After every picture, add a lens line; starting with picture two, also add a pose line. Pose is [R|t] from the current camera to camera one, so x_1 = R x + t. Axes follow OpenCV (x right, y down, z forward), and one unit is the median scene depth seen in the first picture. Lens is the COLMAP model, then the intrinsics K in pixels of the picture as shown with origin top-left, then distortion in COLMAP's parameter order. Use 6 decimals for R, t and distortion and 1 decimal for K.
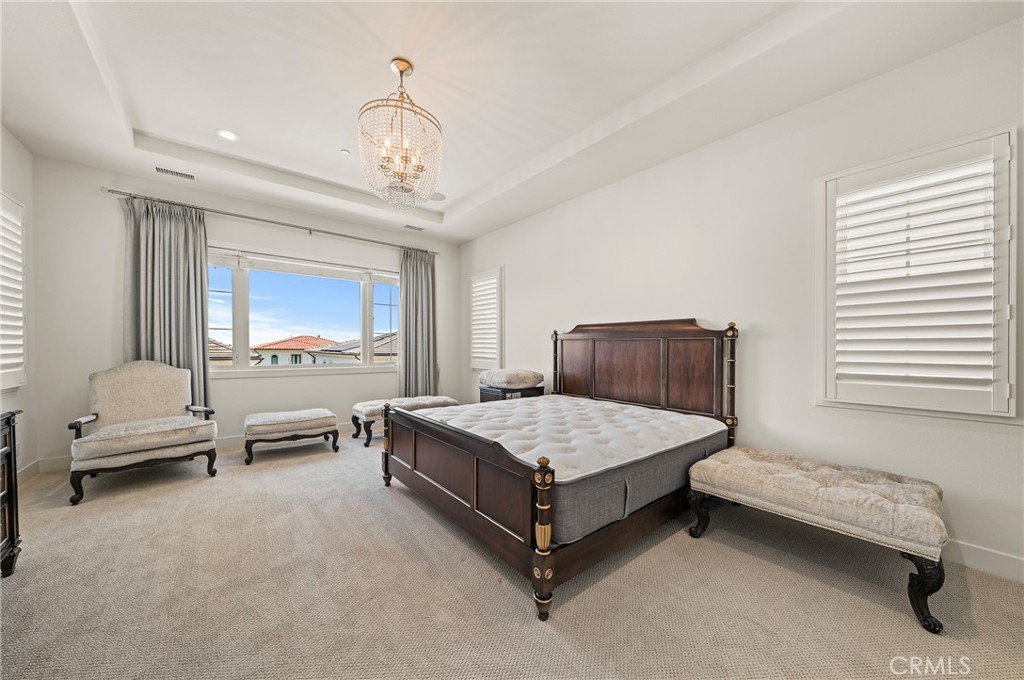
lens RADIAL K [[353.8, 0, 505.2], [0, 353.8, 347.4], [0, 0, 1]] dist [-0.003140, -0.000095]
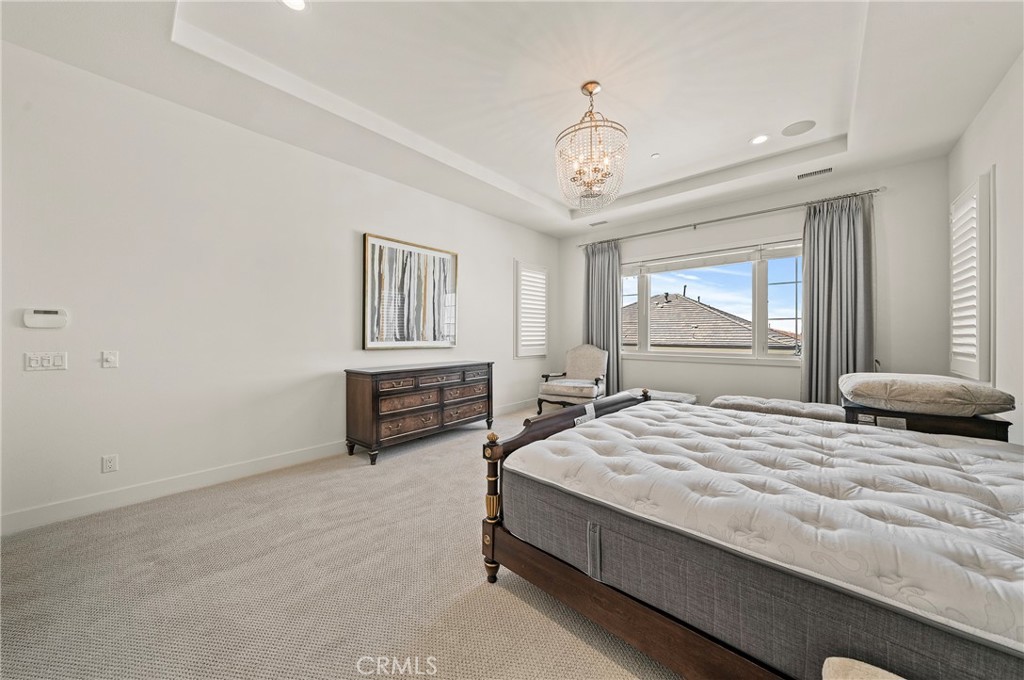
lens RADIAL K [[348.9, 0, 510.9], [0, 348.9, 331.3], [0, 0, 1]] dist [-0.008631, -0.000066]
pose [[0.168824, -0.017491, -0.985491, 0.458522], [0.000327, 0.999843, -0.017690, 0.005555], [0.985646, 0.002664, 0.168803, 0.337644]]
